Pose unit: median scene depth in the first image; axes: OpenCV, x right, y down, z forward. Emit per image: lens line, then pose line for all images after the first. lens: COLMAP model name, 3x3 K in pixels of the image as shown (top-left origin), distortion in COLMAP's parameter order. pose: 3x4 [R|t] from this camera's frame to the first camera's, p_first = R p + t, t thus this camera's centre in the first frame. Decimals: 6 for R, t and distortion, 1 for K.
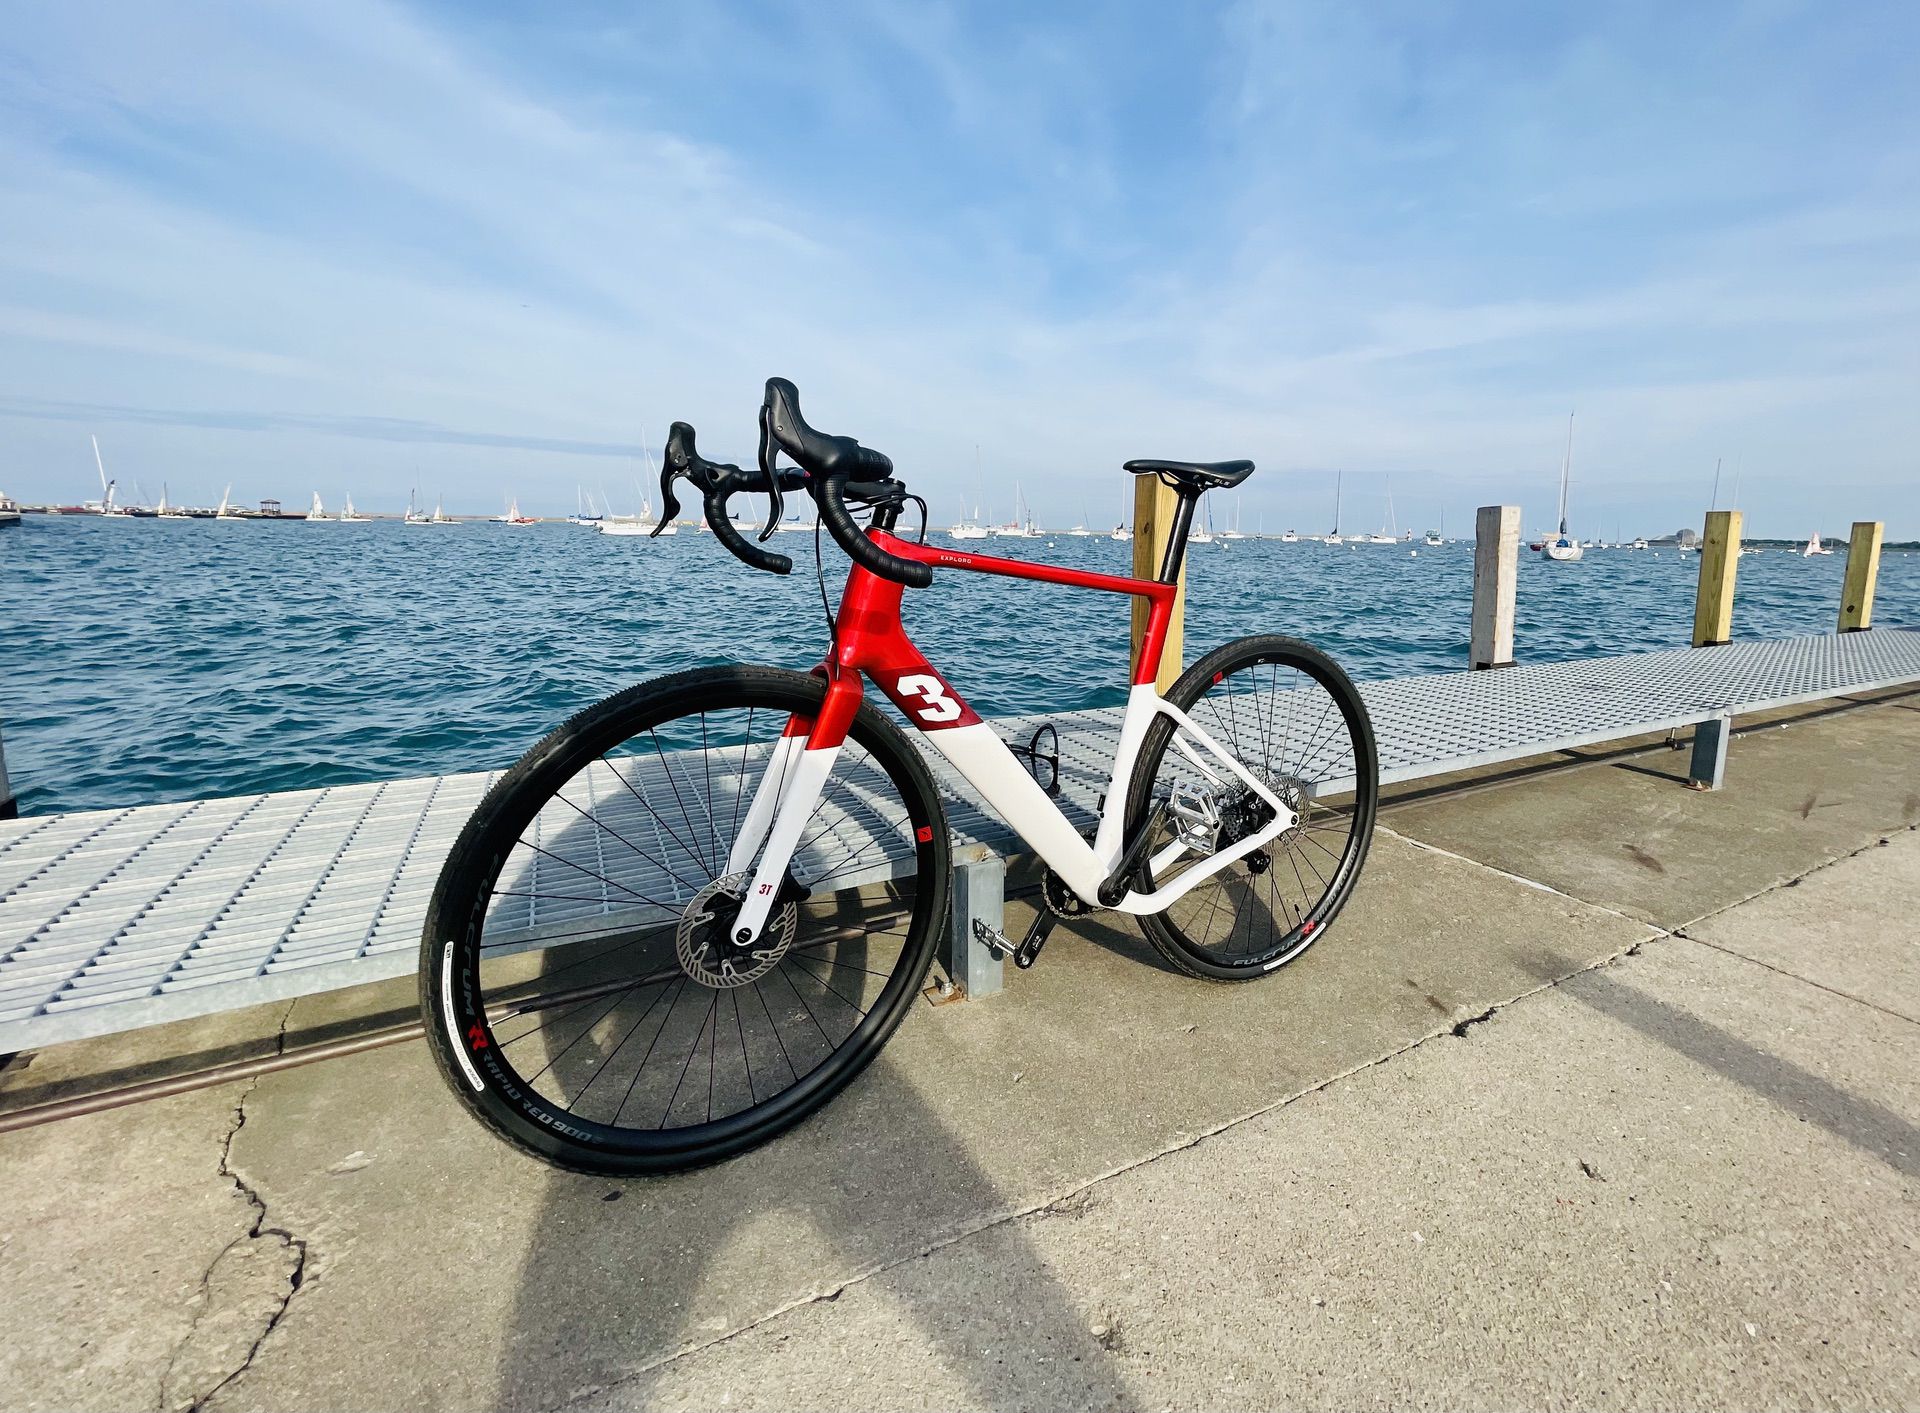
lens RADIAL K [[831.6, 0, 1016.4], [0, 831.6, 629.1], [0, 0, 1]] dist [-0.008013, 0.001096]
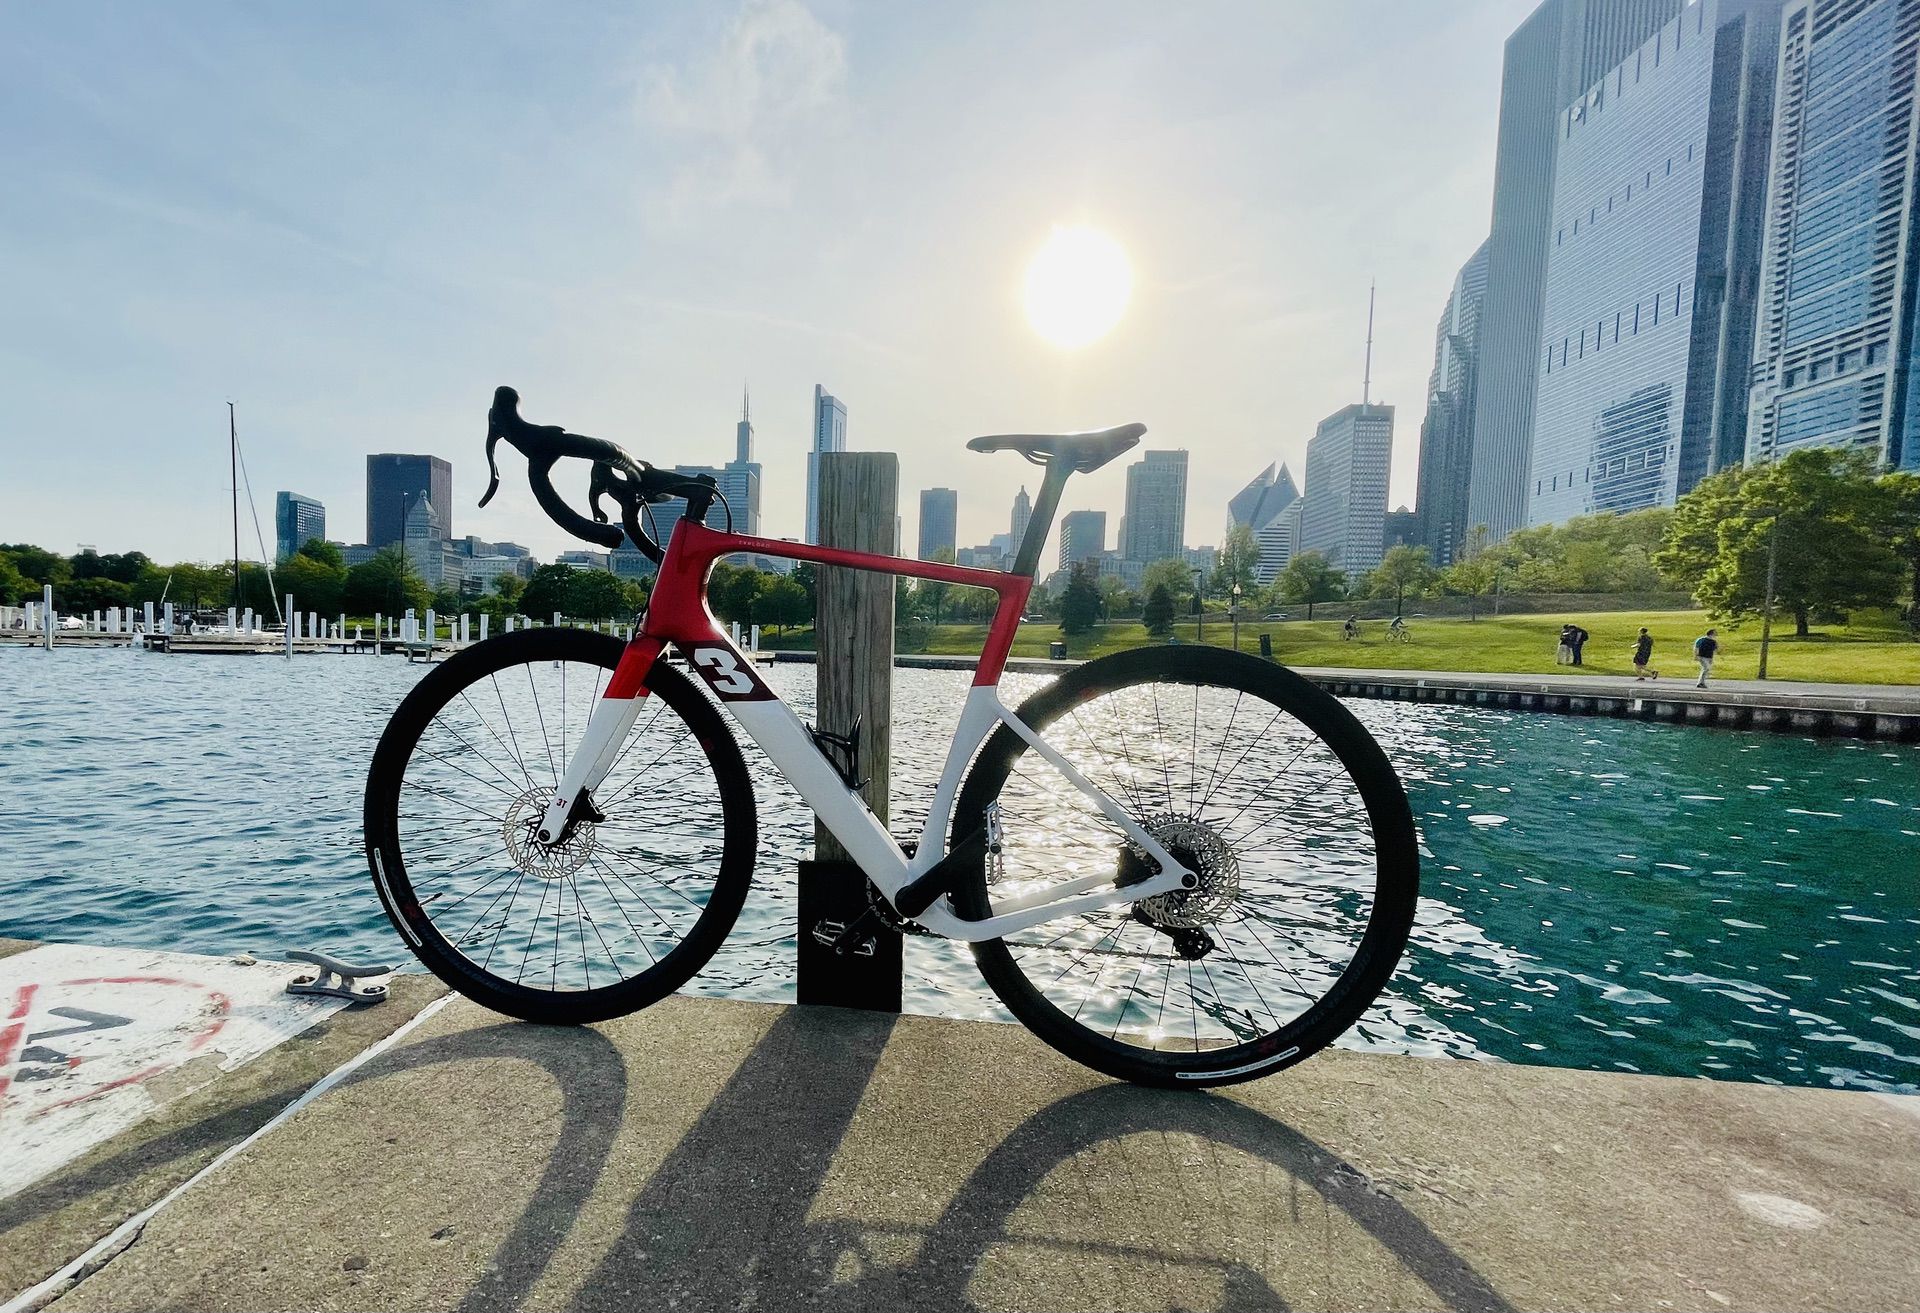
lens RADIAL K [[878.5, 0, 824.8], [0, 878.5, 703.0], [0, 0, 1]] dist [-0.004223, 0.000709]
pose [[0.769916, 0.050748, -0.636124, 0.722275], [-0.078793, 0.996765, -0.015845, 0.130714], [0.633262, 0.062321, 0.771424, 0.187899]]
